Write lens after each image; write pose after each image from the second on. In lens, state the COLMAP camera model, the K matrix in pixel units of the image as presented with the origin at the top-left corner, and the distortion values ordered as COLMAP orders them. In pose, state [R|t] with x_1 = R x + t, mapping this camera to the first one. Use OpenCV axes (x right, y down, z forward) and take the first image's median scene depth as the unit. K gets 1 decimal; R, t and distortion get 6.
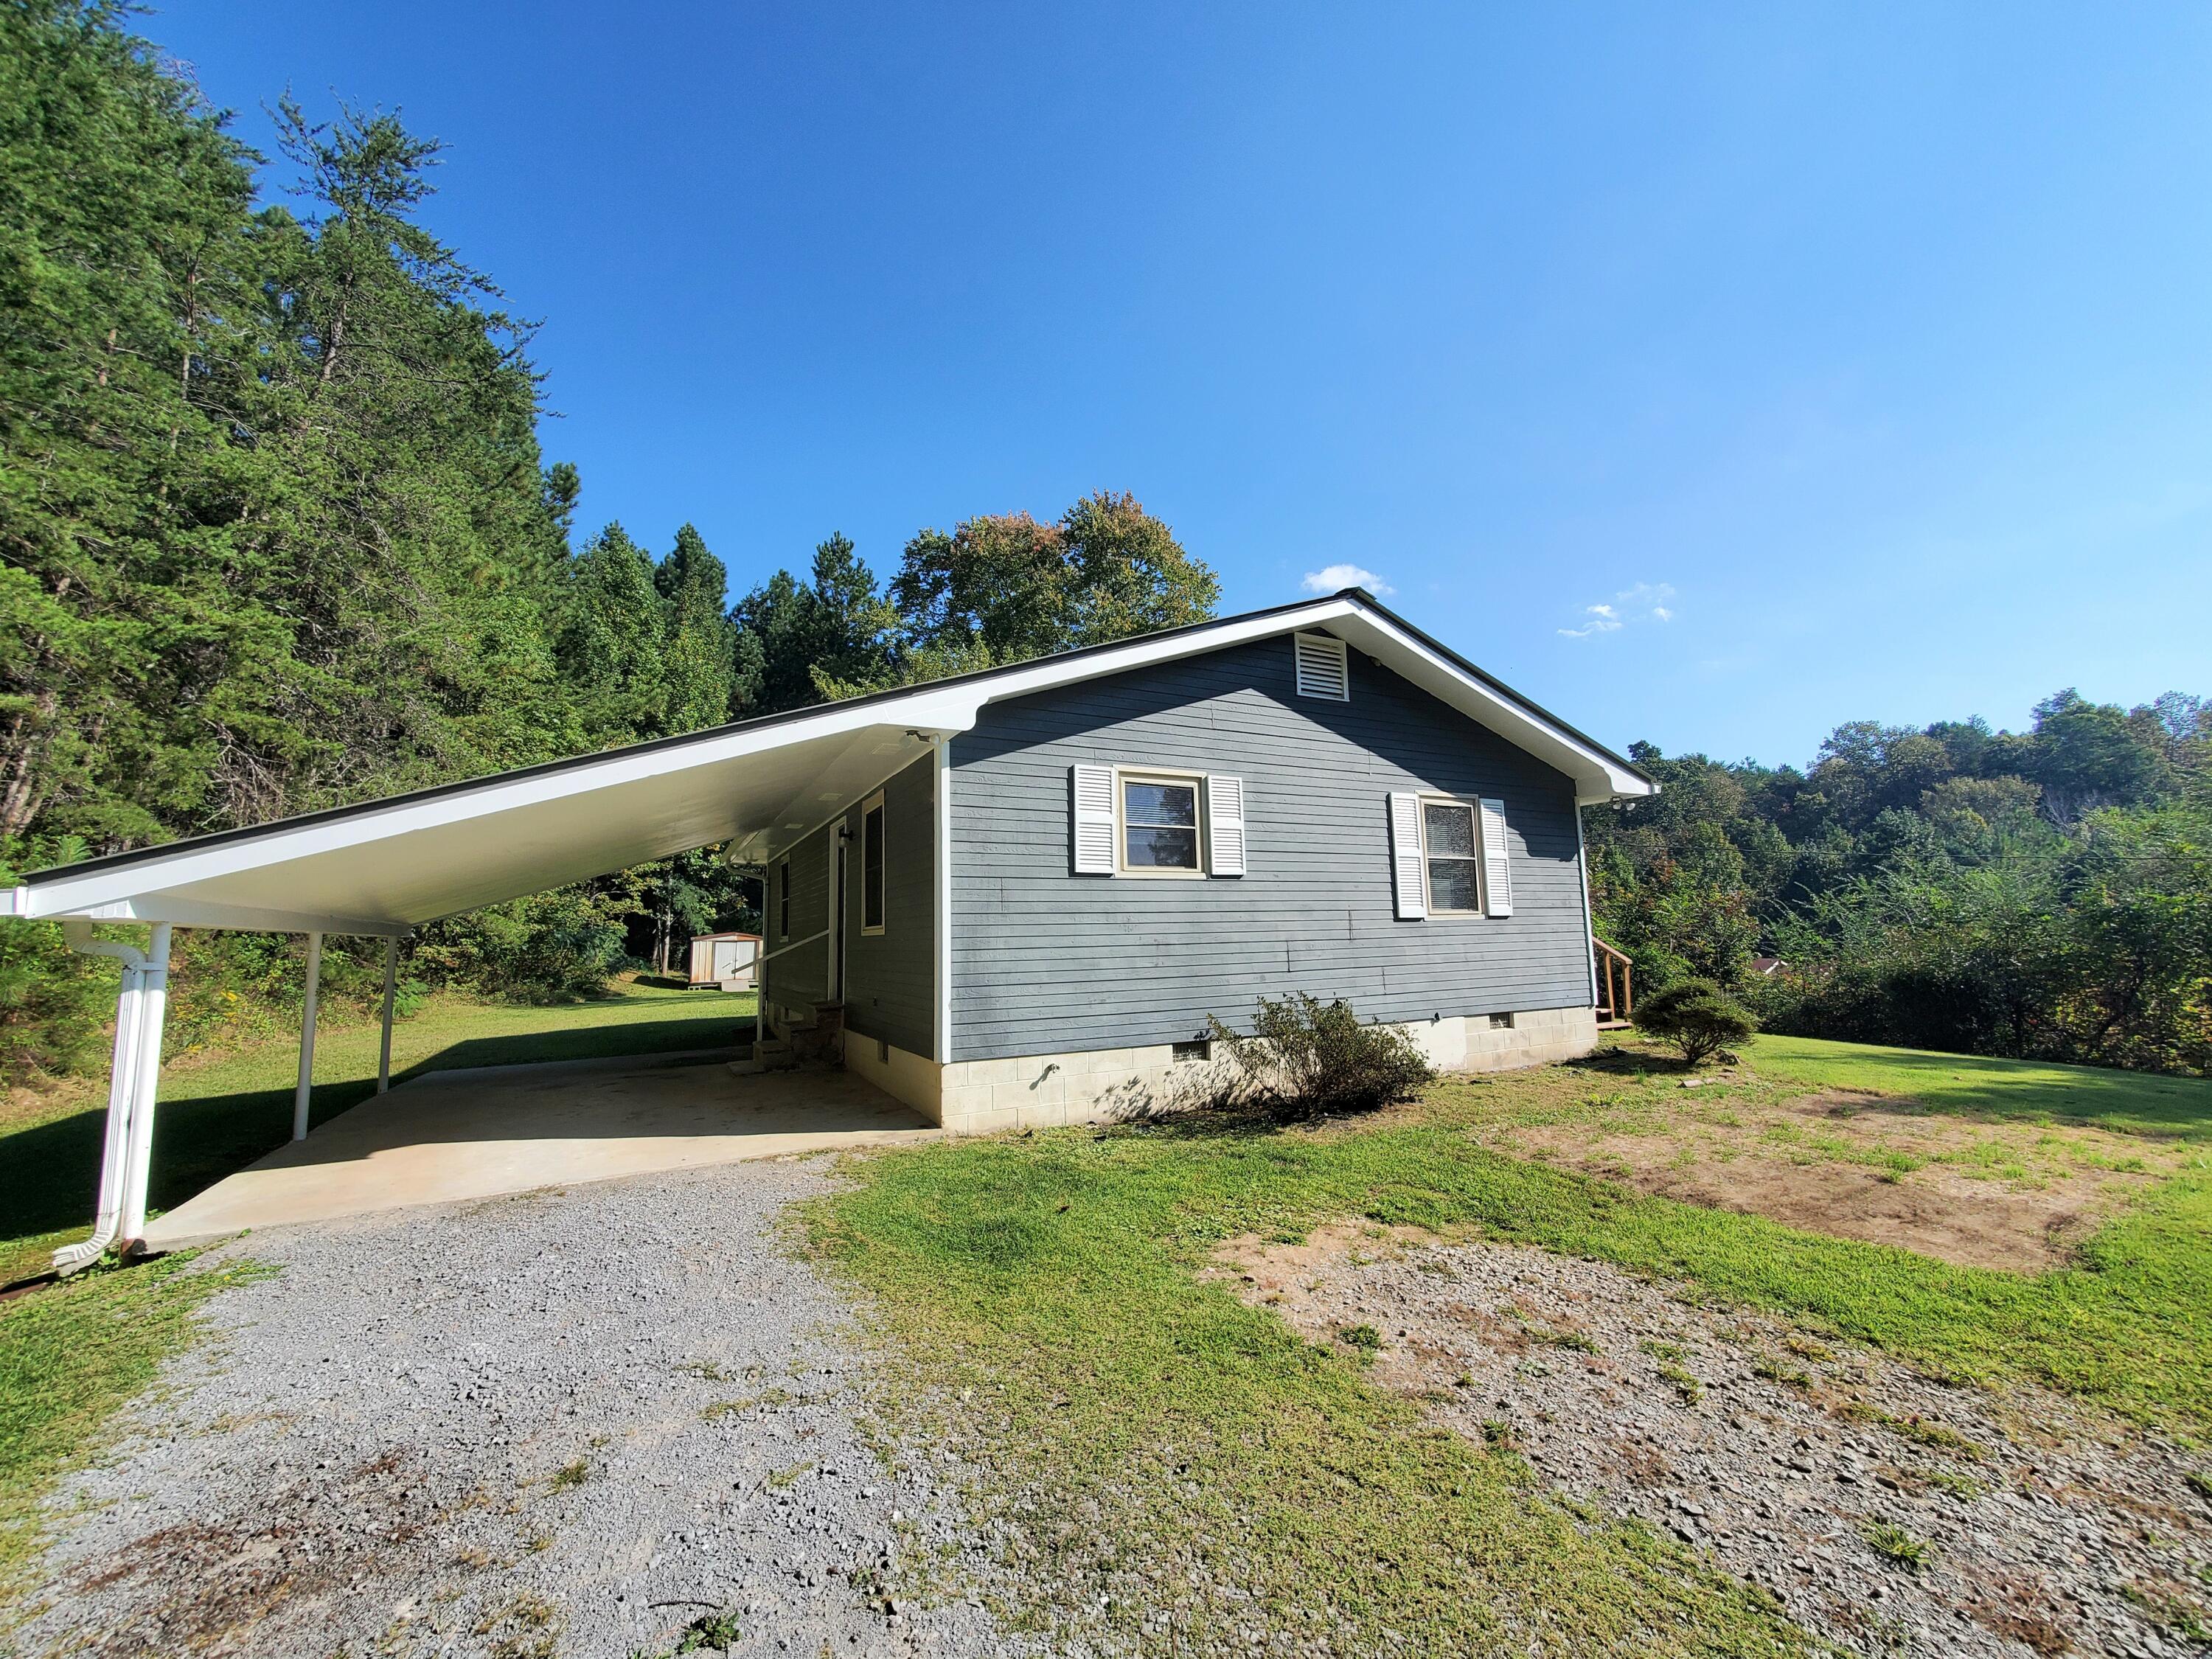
lens RADIAL K [[870.9, 0, 1095.5], [0, 870.9, 830.5], [0, 0, 1]] dist [-0.003834, -0.000368]
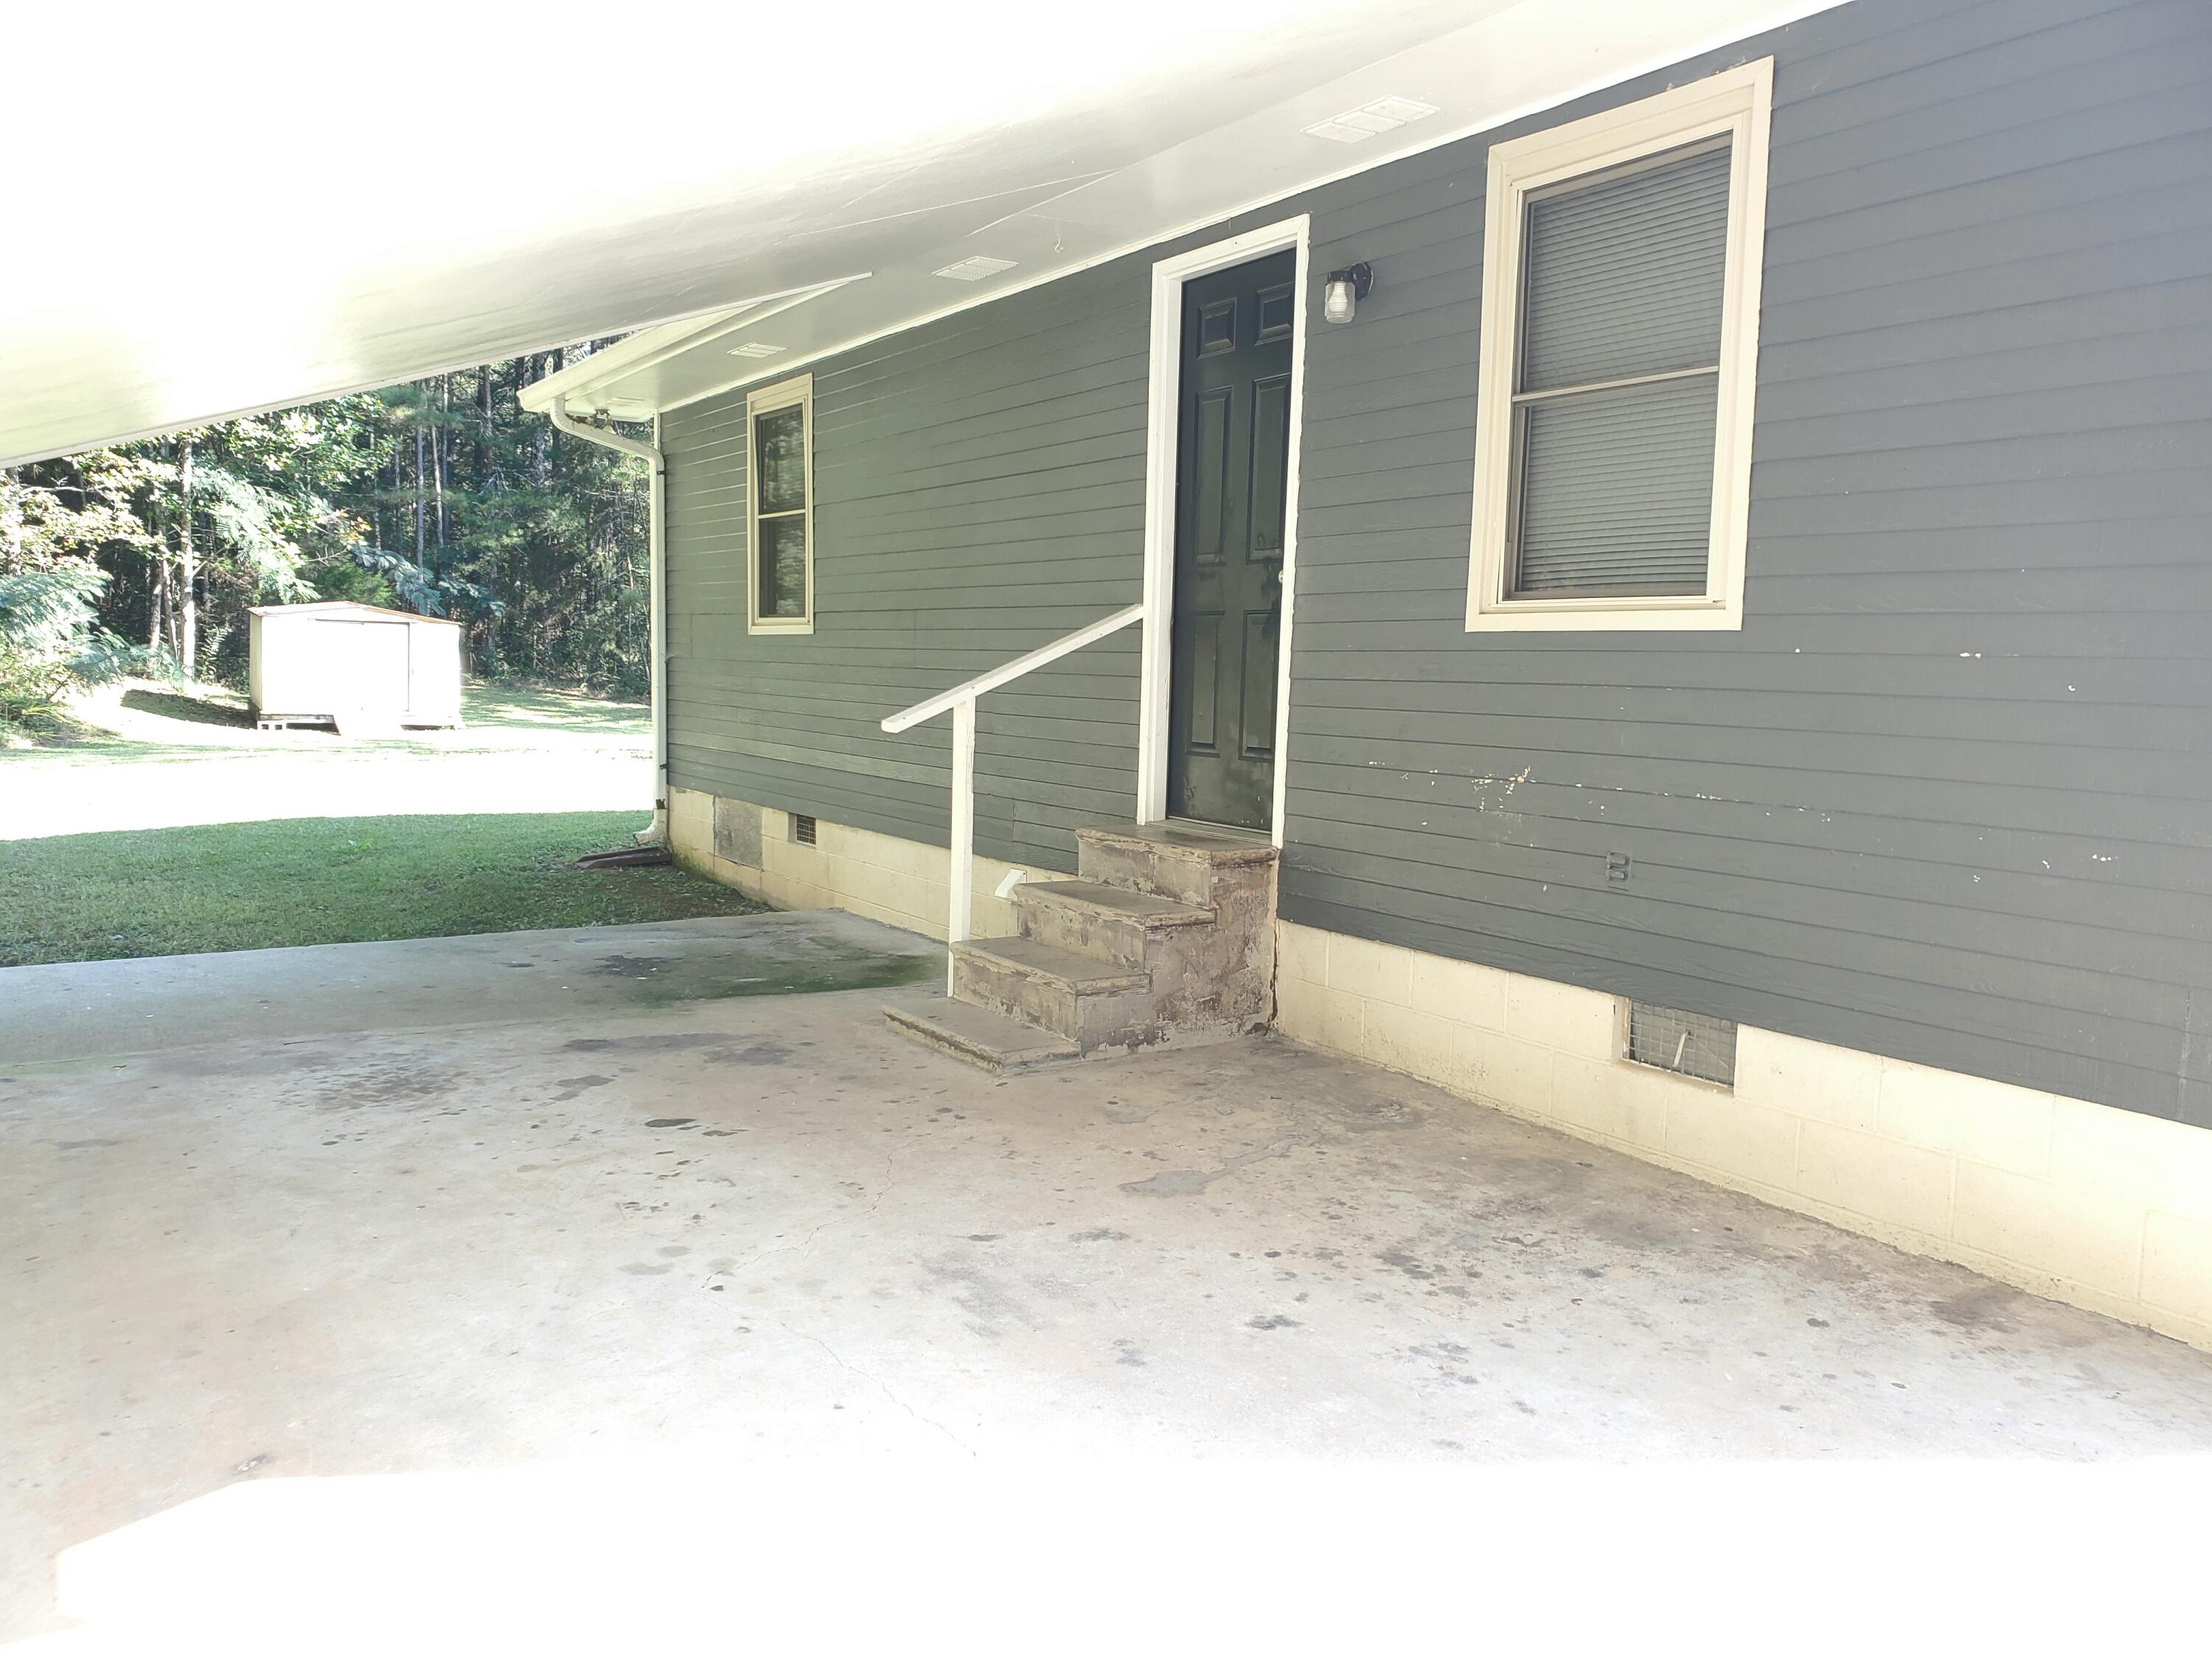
lens RADIAL K [[1683.7, 0, 1101.3], [0, 1683.7, 837.9], [0, 0, 1]] dist [-0.000031, -0.003725]
pose [[0.994268, 0.040458, 0.098966, -0.465780], [-0.062043, 0.972176, 0.225886, 0.072601], [-0.087073, -0.230732, 0.969114, 0.471725]]
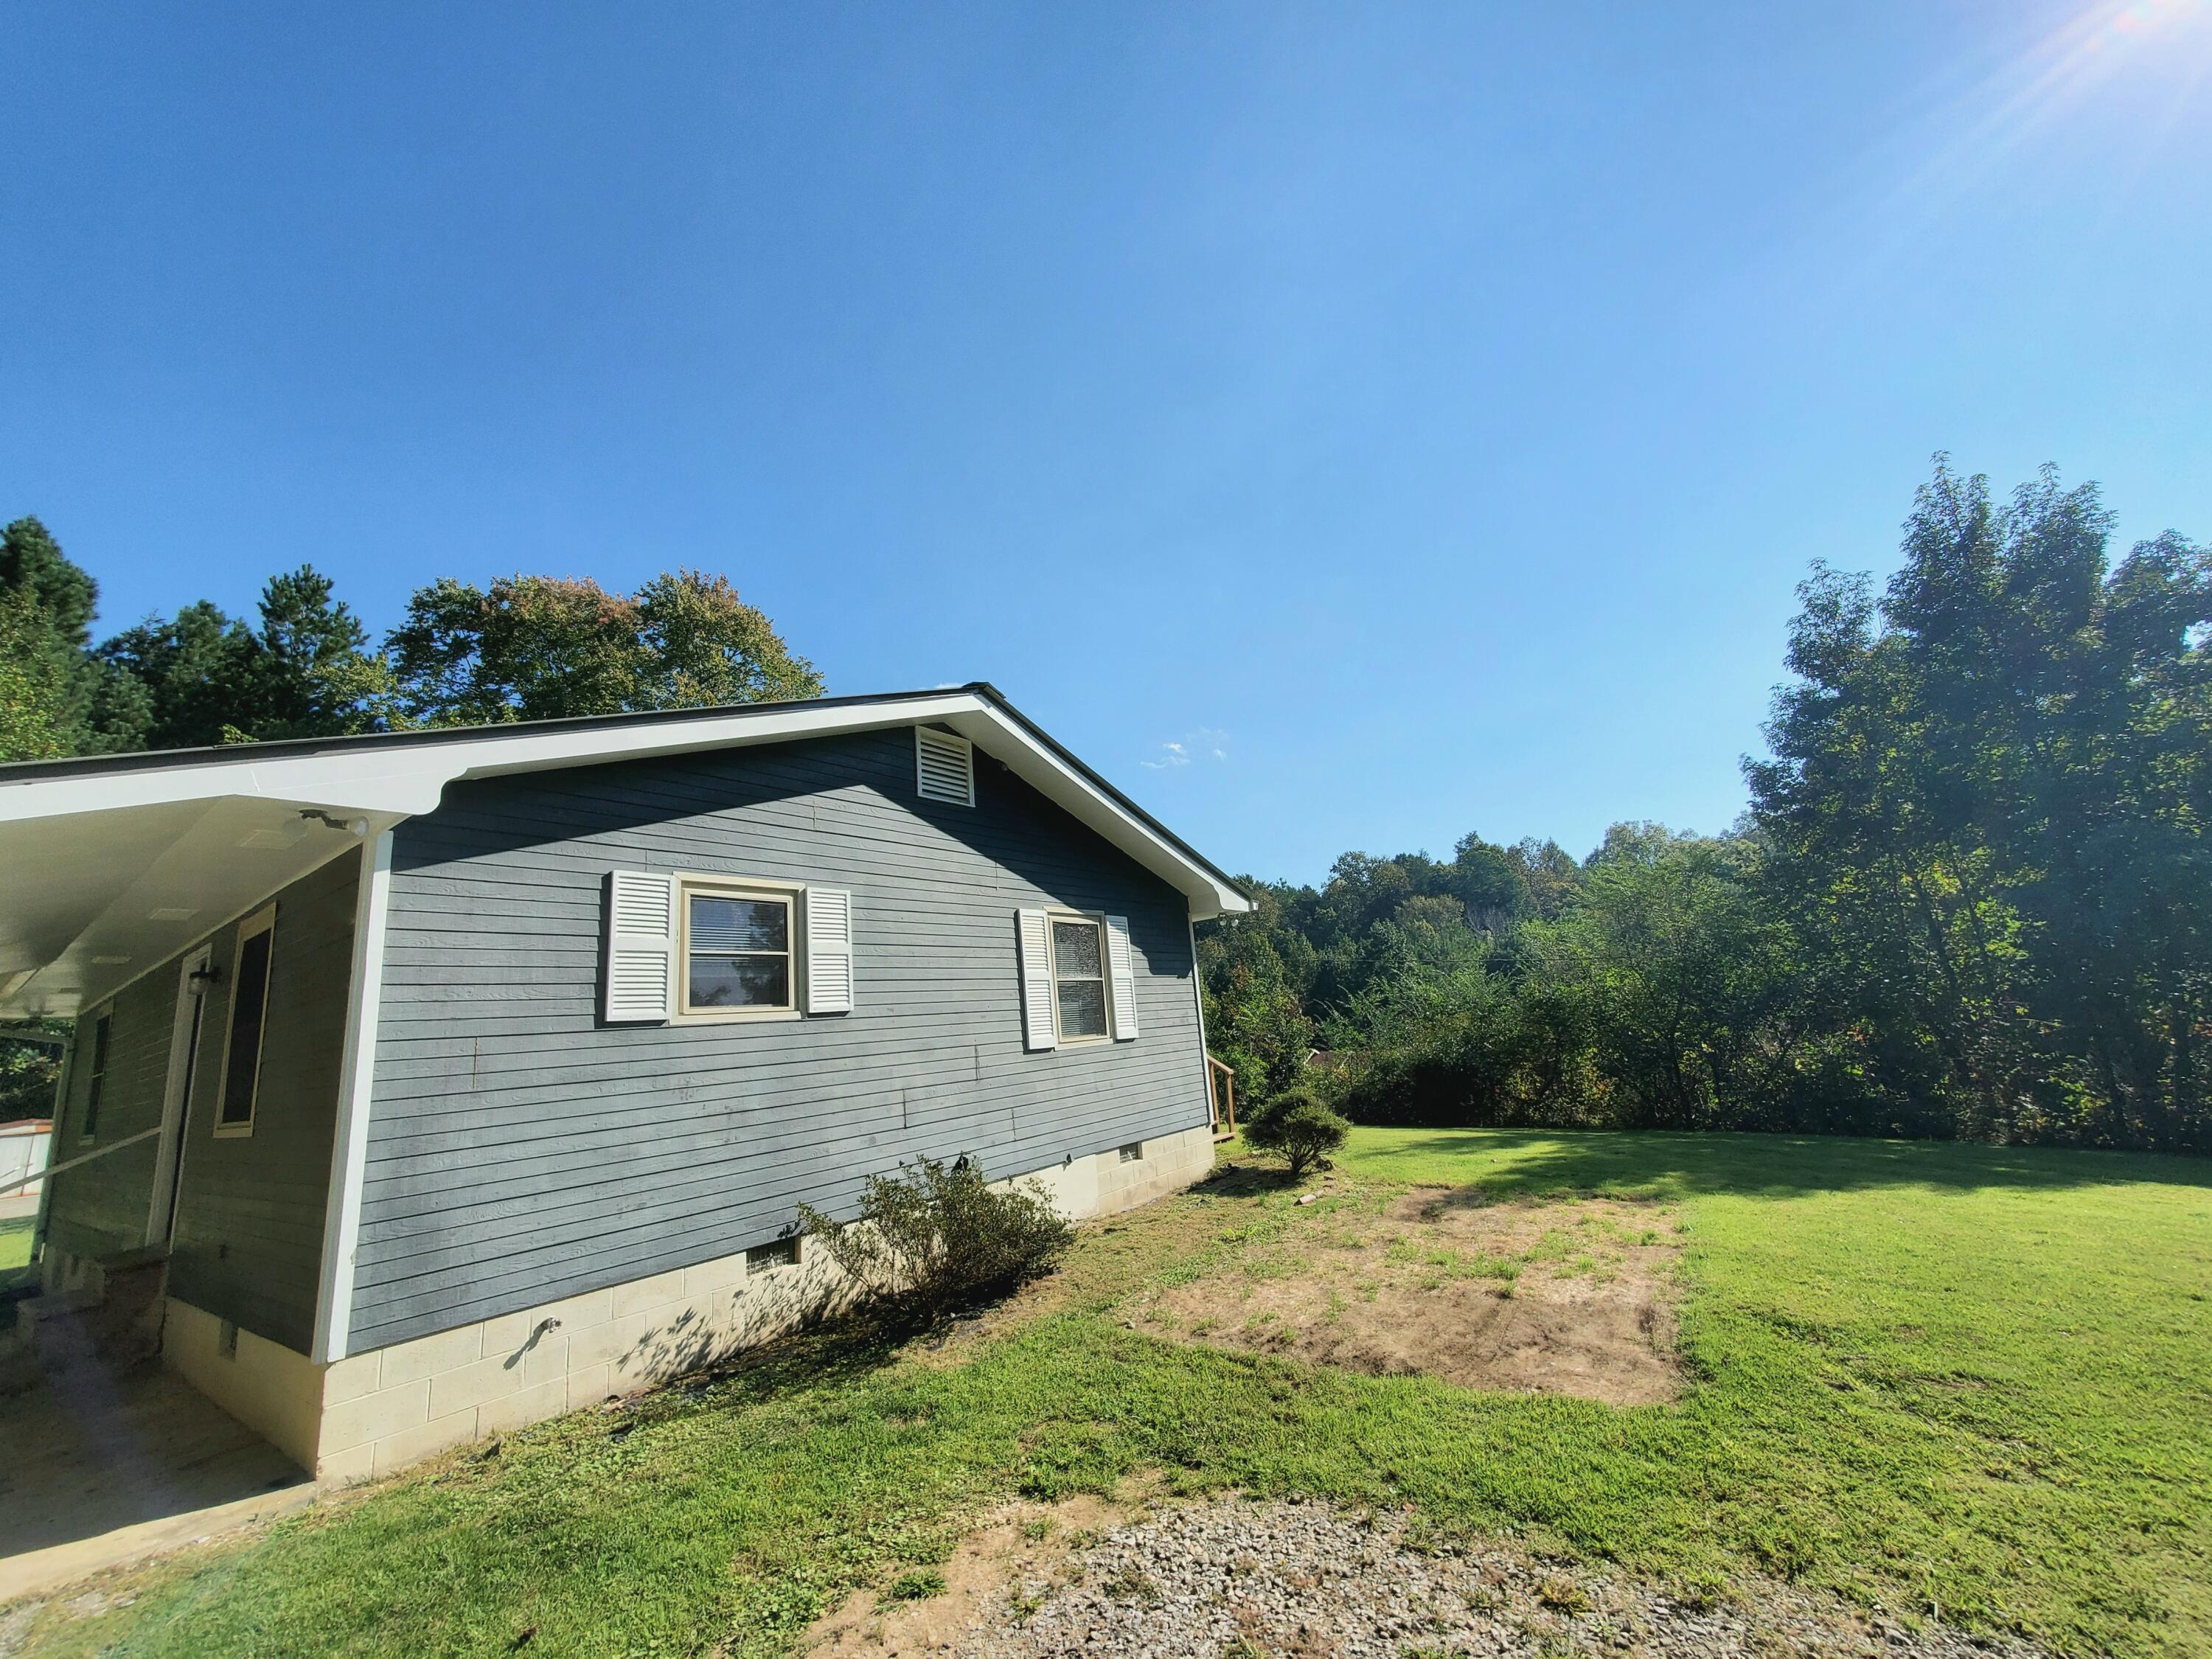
lens RADIAL K [[870.9, 0, 1129.0], [0, 870.9, 836.4], [0, 0, 1]] dist [-0.003834, -0.000368]
pose [[0.885927, 0.039721, 0.462121, 0.017363], [0.017345, 0.992792, -0.118586, -0.008743], [-0.463501, 0.113074, 0.878852, 0.134455]]
